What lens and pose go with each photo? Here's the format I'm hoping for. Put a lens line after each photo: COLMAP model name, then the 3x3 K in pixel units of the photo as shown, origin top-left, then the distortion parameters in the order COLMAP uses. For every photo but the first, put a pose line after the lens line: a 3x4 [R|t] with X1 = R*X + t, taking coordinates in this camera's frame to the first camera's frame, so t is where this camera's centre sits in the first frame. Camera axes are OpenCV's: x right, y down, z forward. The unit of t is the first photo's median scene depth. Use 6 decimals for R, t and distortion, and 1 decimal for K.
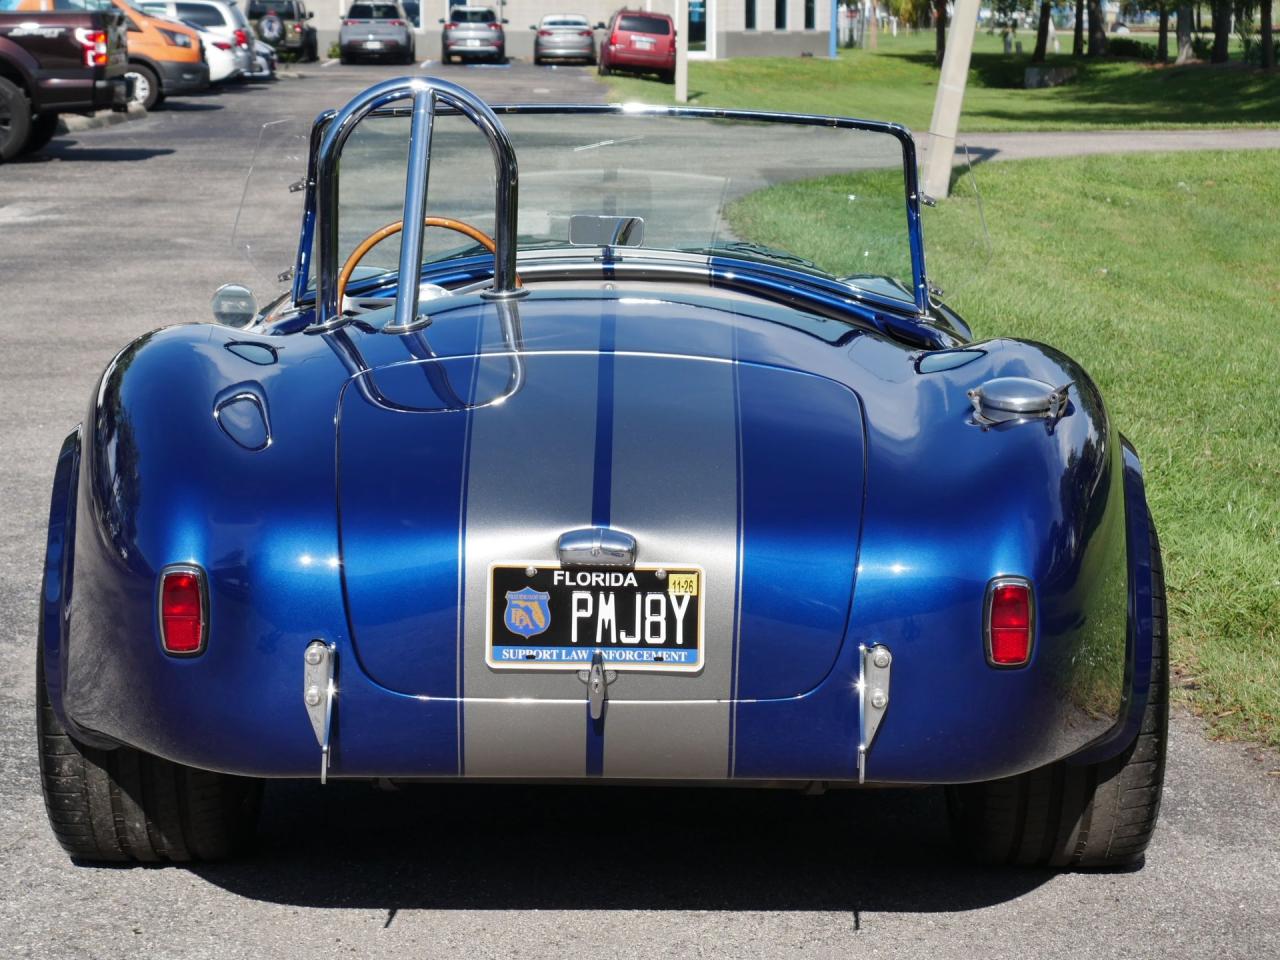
lens RADIAL K [[3009.1, 0, 641.2], [0, 3009.1, 486.7], [0, 0, 1]] dist [0.072391, 0.600977]
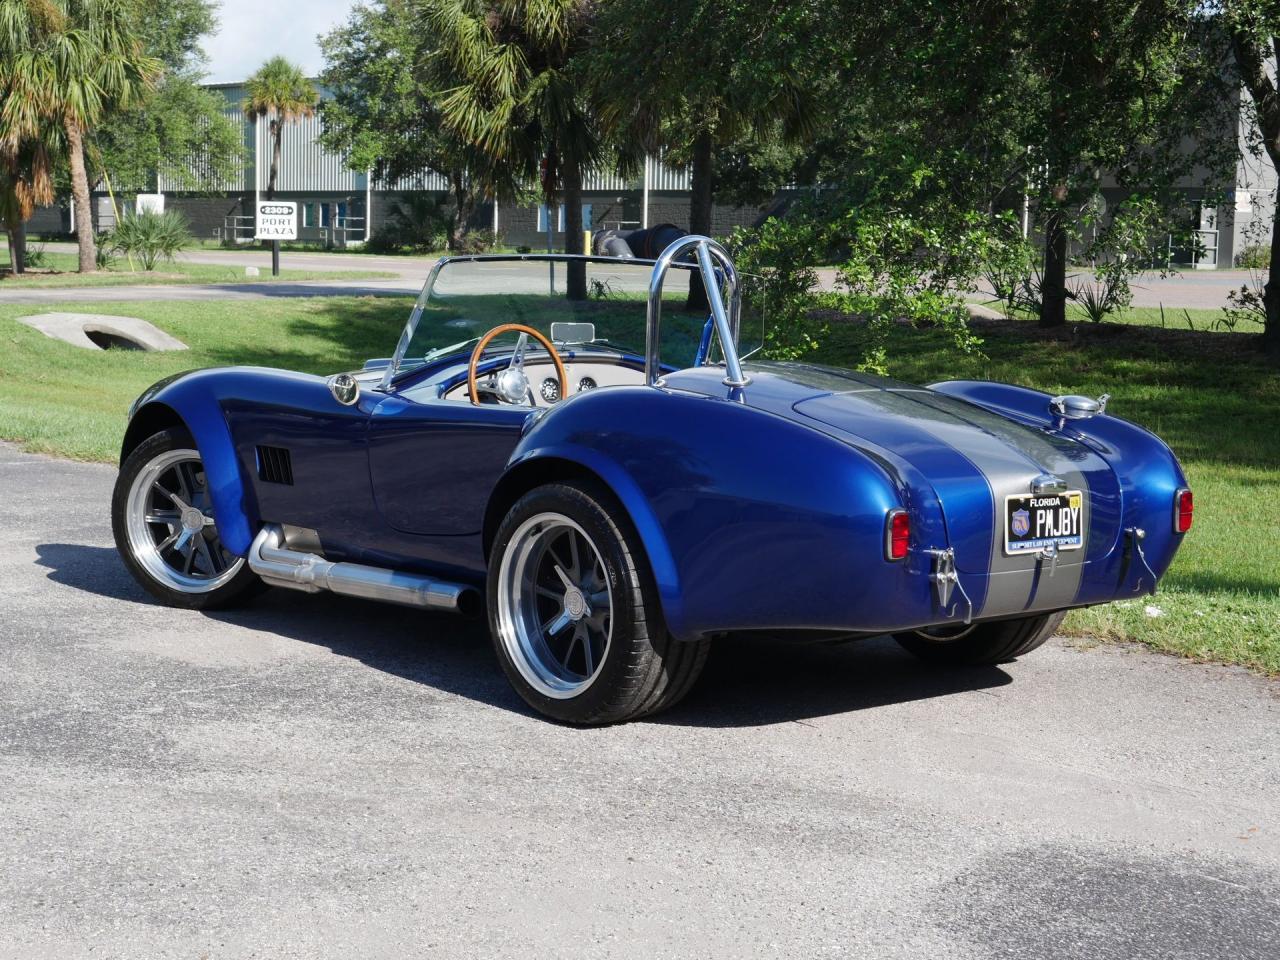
lens RADIAL K [[2191.5, 0, 639.4], [0, 2191.5, 481.2], [0, 0, 1]] dist [0.005643, -0.029217]
pose [[0.769211, -0.056975, 0.636450, -1.074895], [0.078227, 0.996922, -0.005299, 0.005040], [-0.634189, 0.053864, 0.771300, 0.106644]]
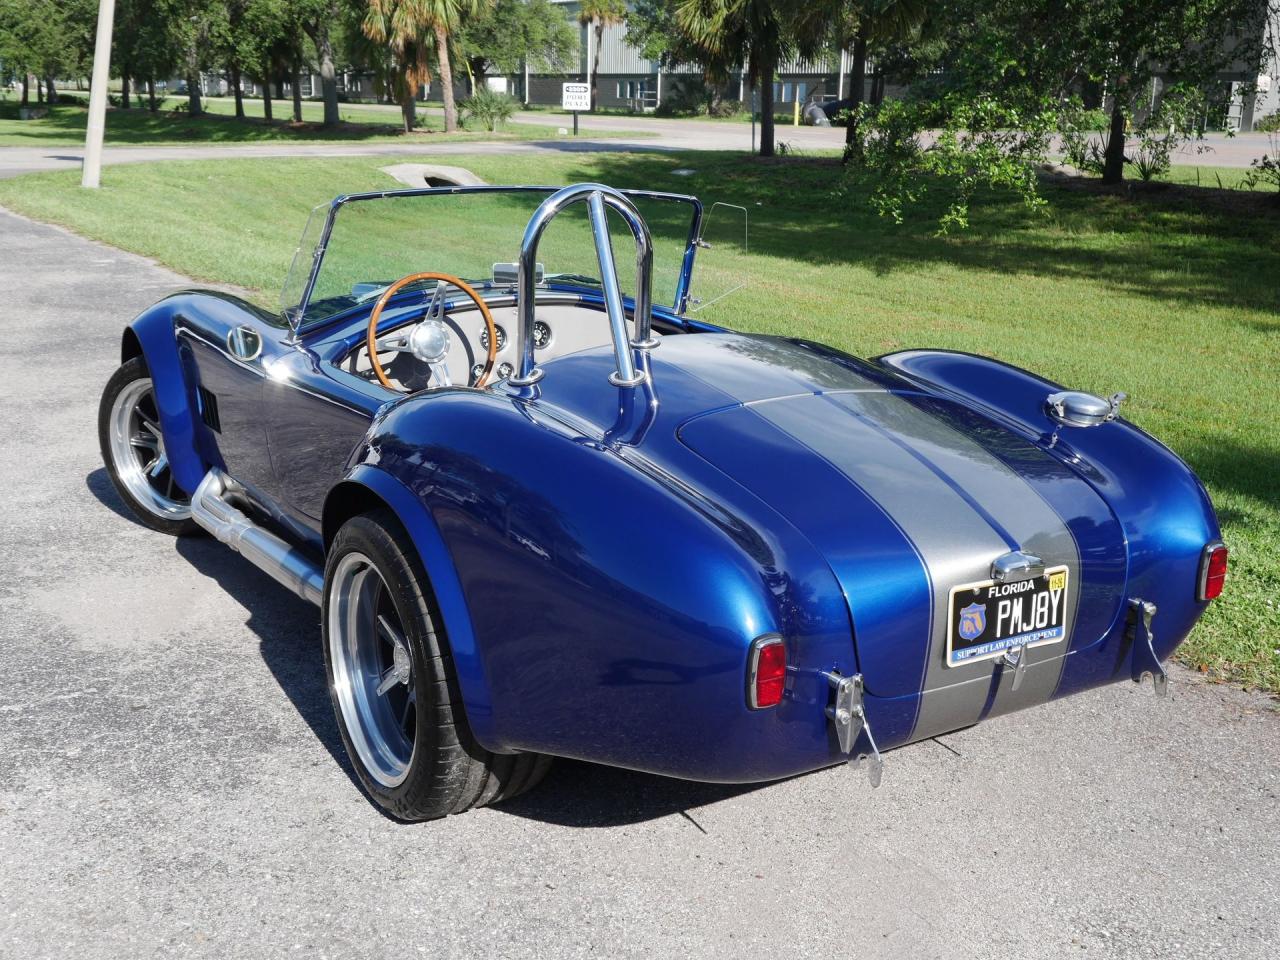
lens RADIAL K [[1378.7, 0, 642.3], [0, 1378.7, 481.7], [0, 0, 1]] dist [-0.006064, 0.000879]
pose [[0.851049, -0.123355, 0.510392, -0.457374], [0.058443, 0.988227, 0.141391, -0.111176], [-0.521824, -0.090502, 0.848239, 0.572293]]
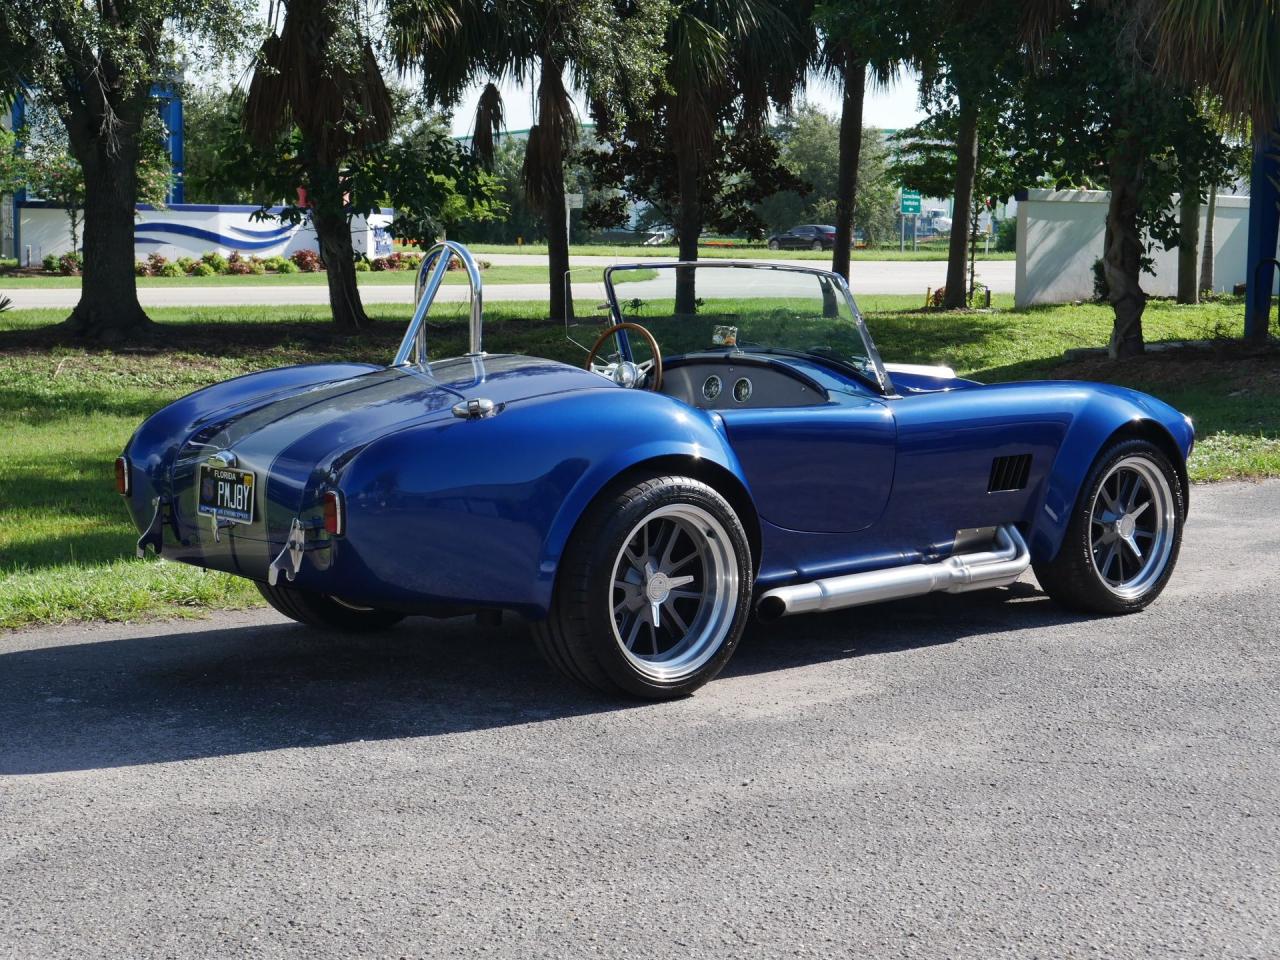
lens RADIAL K [[2191.5, 0, 639.4], [0, 2191.5, 481.2], [0, 0, 1]] dist [0.005643, -0.029217]
pose [[0.661844, 0.073031, -0.746076, 1.286680], [-0.108520, 0.994094, 0.001041, 0.002384], [0.741745, 0.080275, 0.665861, 0.212607]]
